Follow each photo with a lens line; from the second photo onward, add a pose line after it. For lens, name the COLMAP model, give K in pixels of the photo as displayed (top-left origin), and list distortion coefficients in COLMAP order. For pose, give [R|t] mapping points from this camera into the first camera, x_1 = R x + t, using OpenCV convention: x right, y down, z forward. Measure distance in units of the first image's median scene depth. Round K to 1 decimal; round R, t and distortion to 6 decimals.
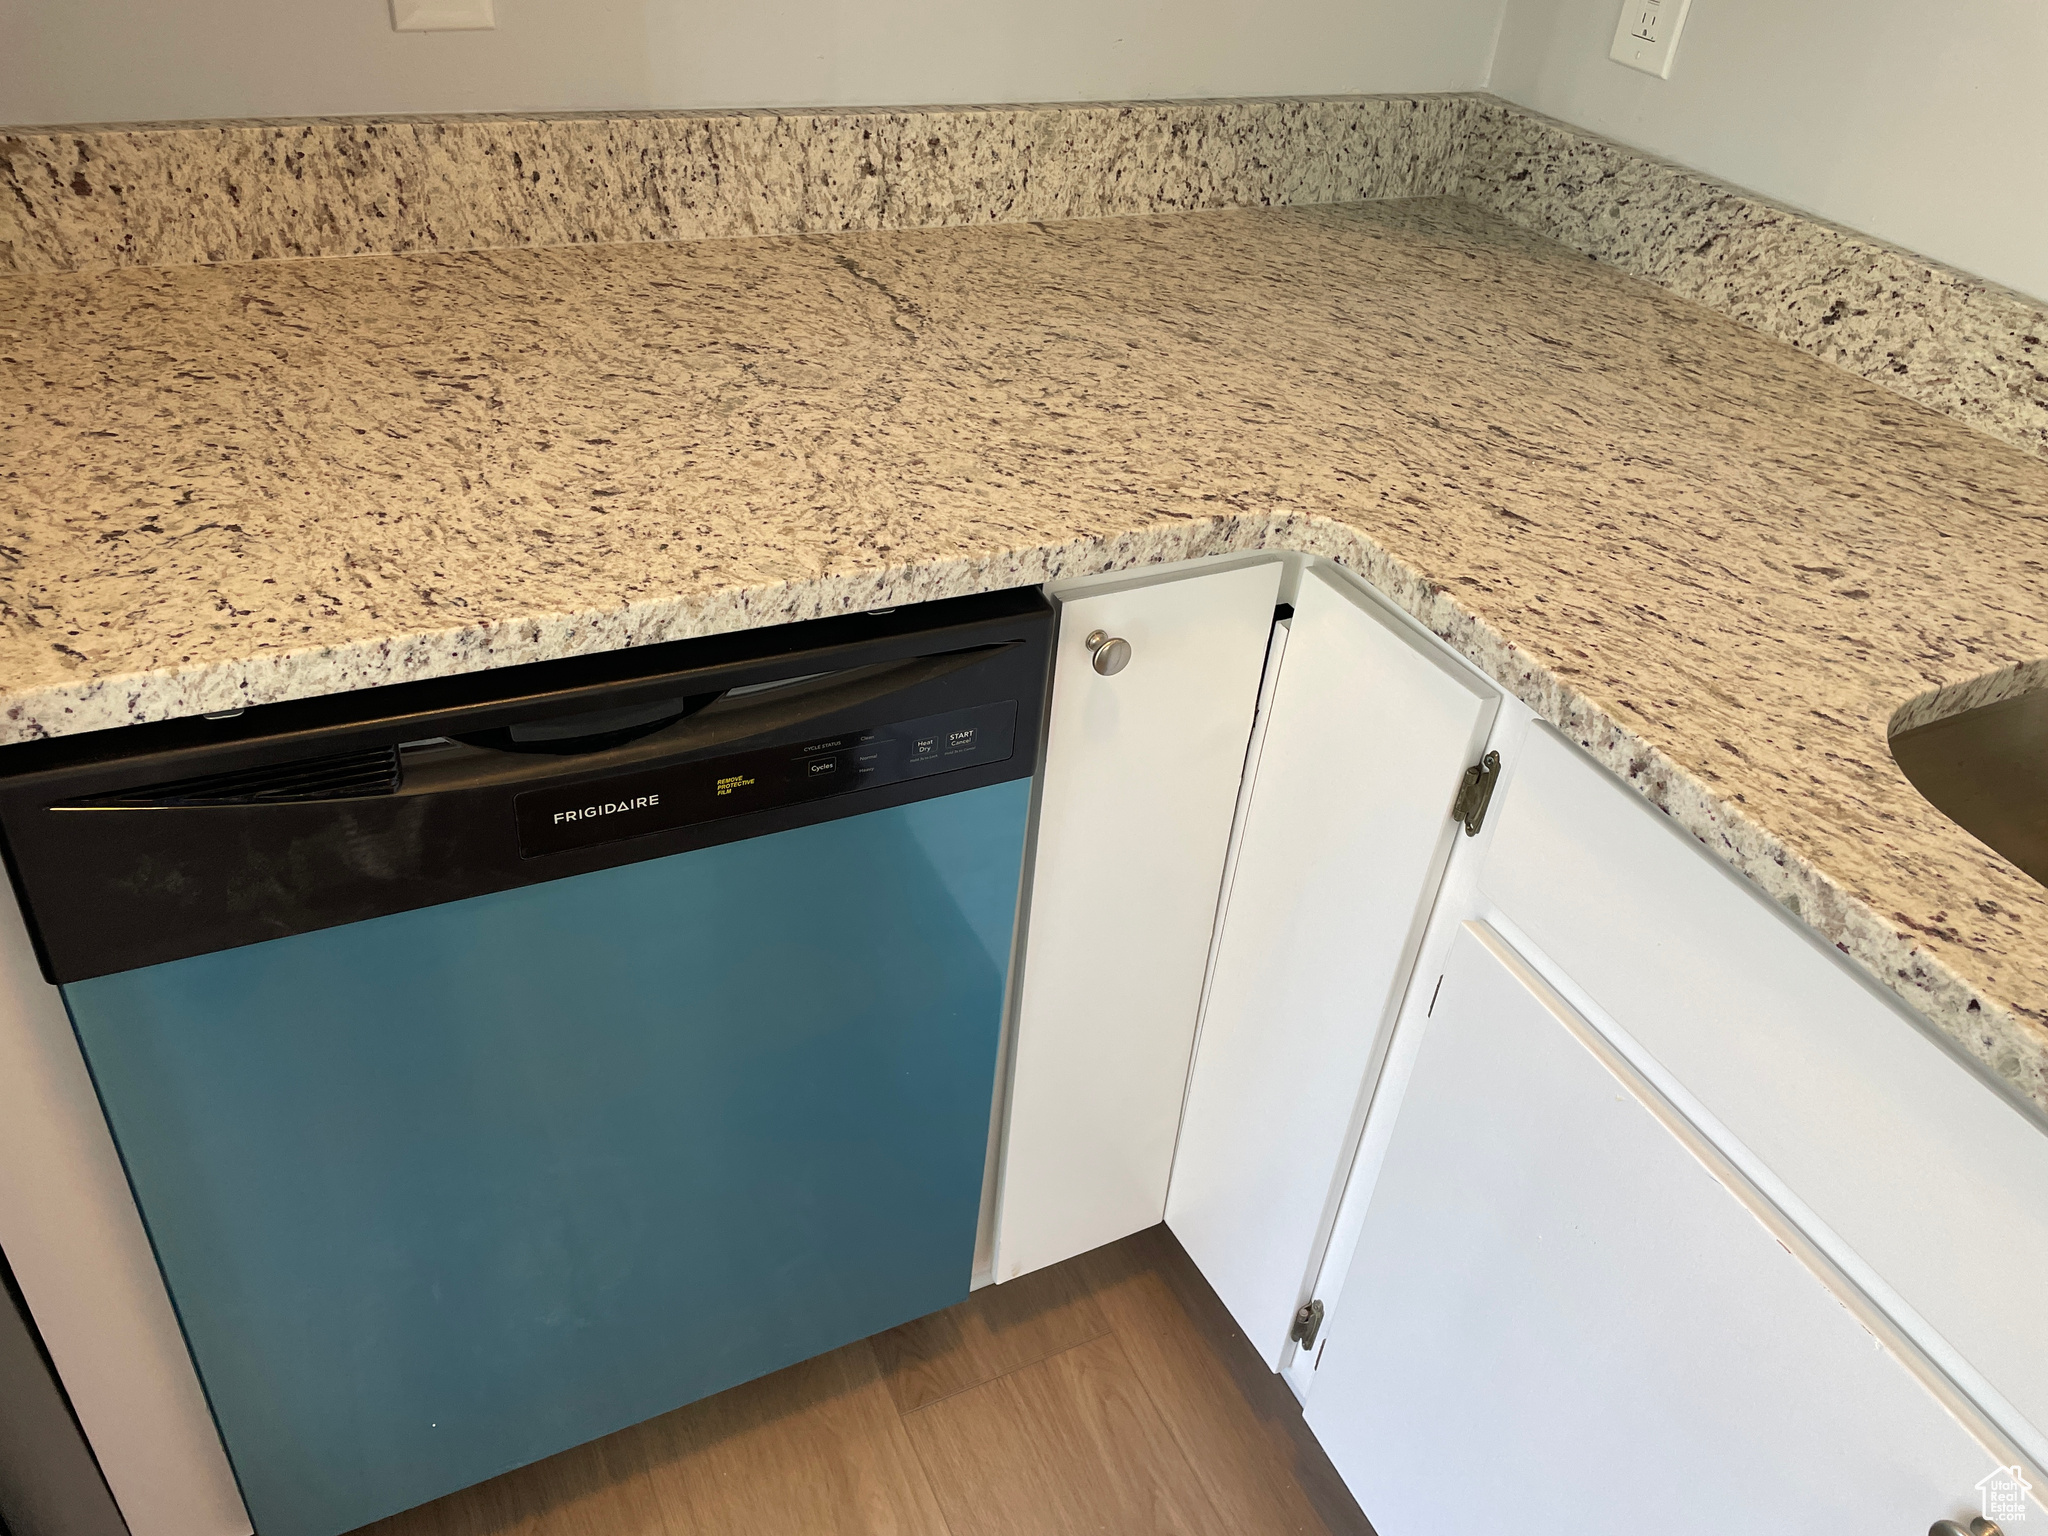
lens RADIAL K [[1551.0, 0, 1032.7], [0, 1551.0, 764.6], [0, 0, 1]] dist [0.078449, -0.091953]
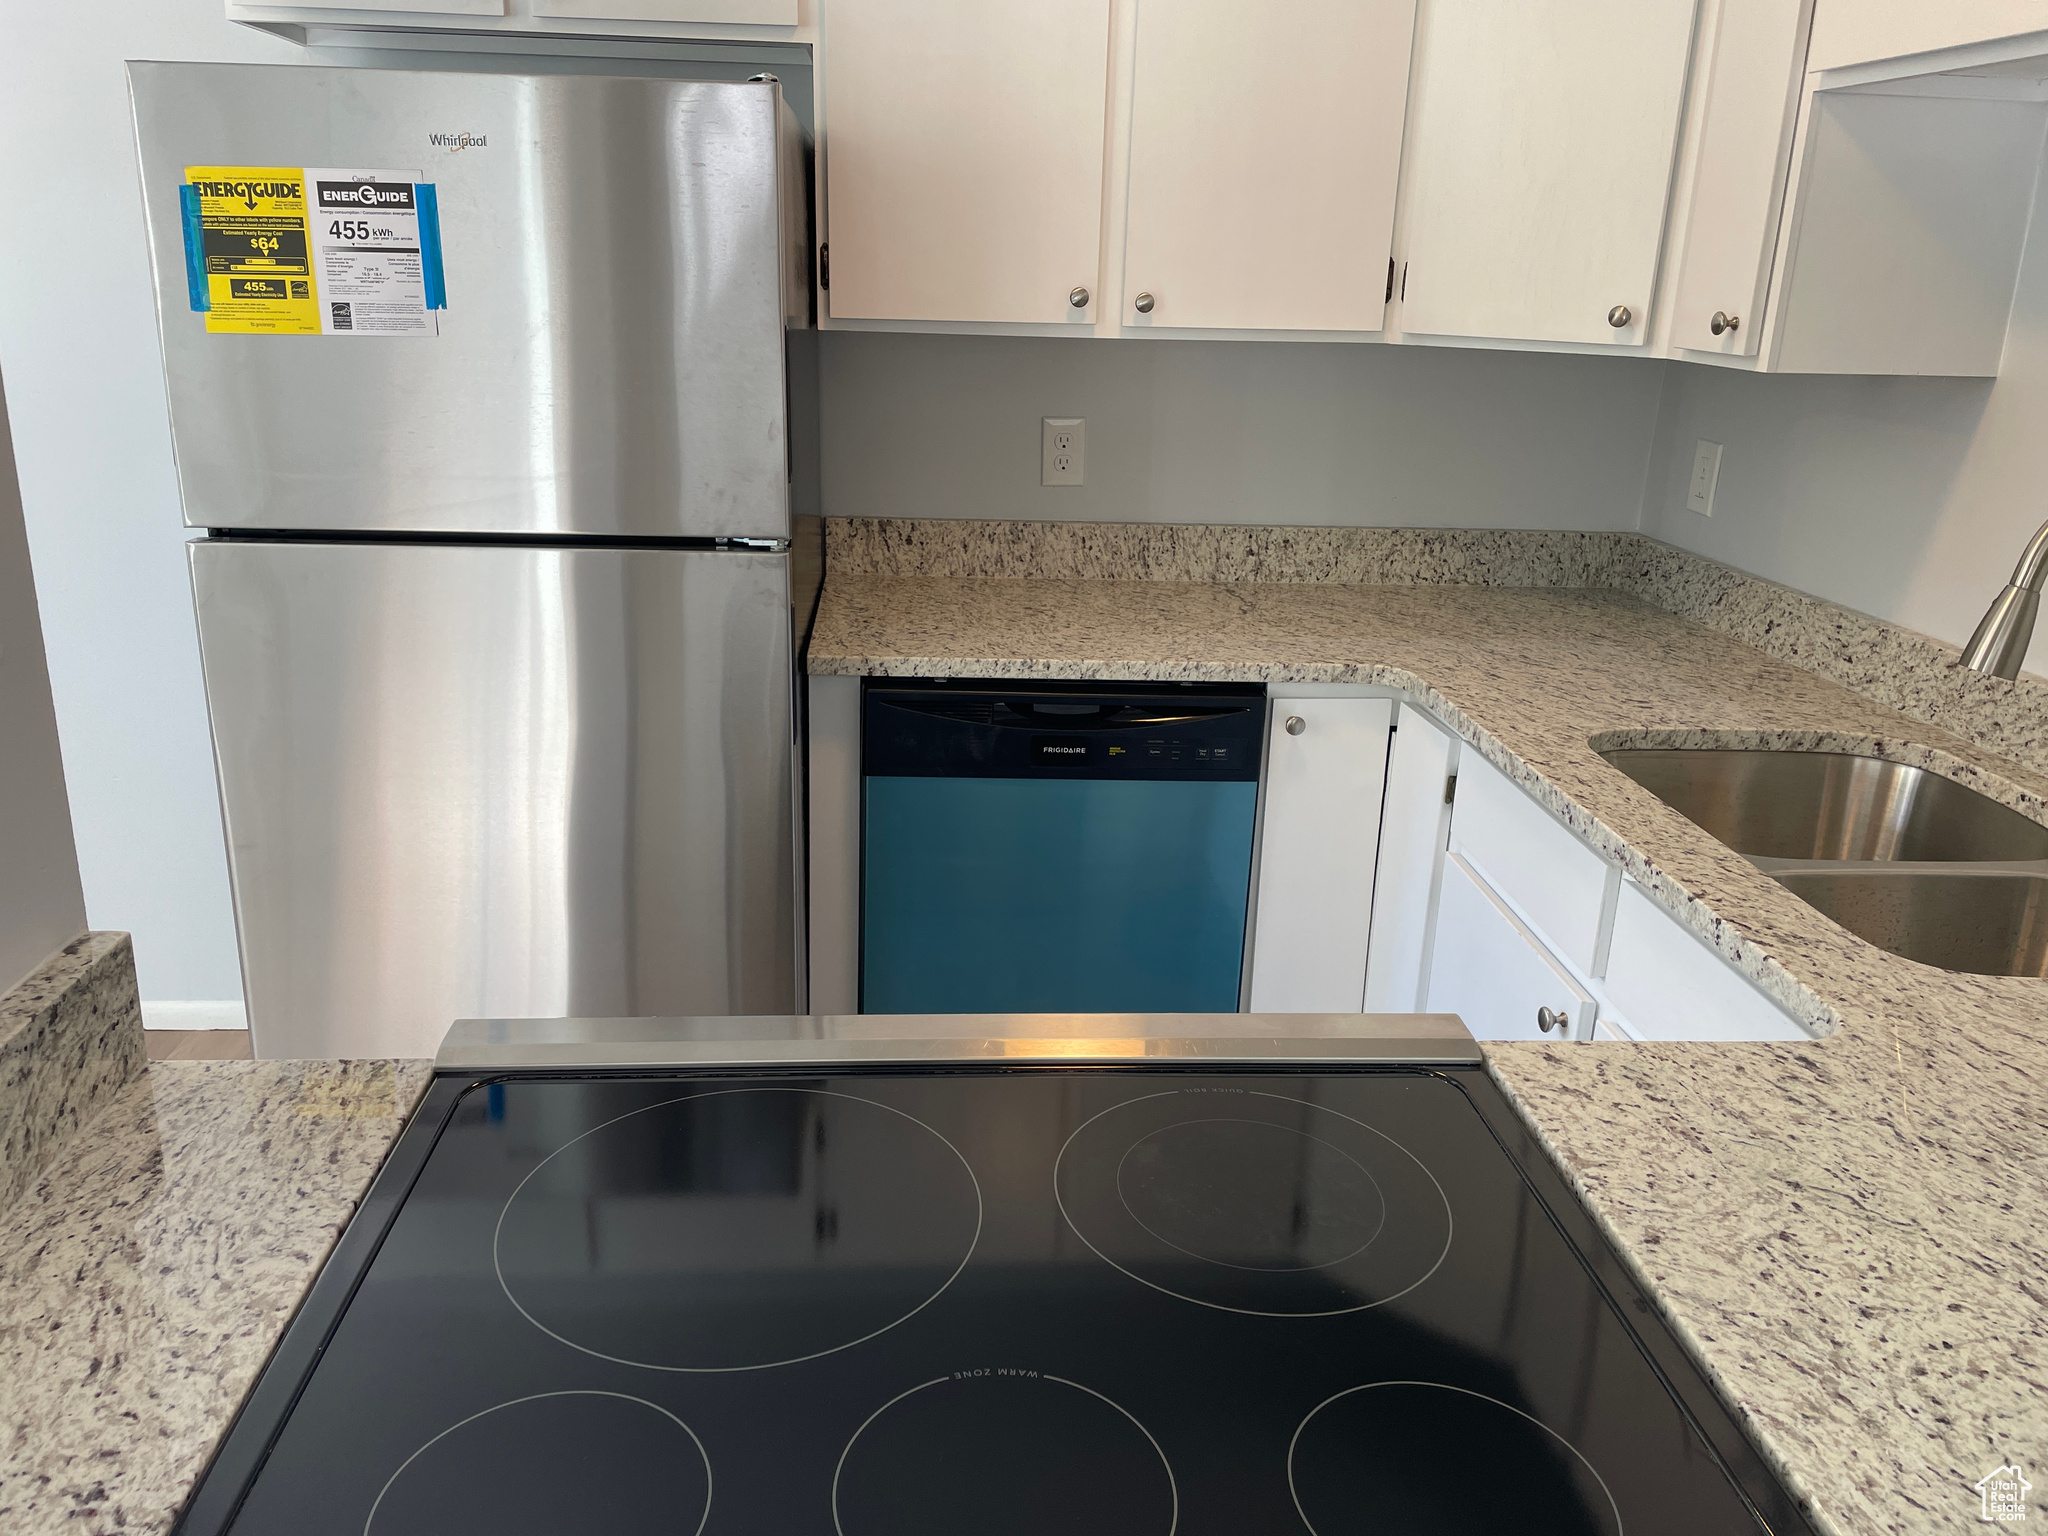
lens RADIAL K [[1551.0, 0, 1015.8], [0, 1551.0, 761.7], [0, 0, 1]] dist [0.078449, -0.091953]
pose [[0.929471, 0.060344, -0.363926, 0.378840], [-0.173866, 0.941745, -0.287902, 0.528616], [0.325352, 0.330871, 0.885816, -0.821548]]
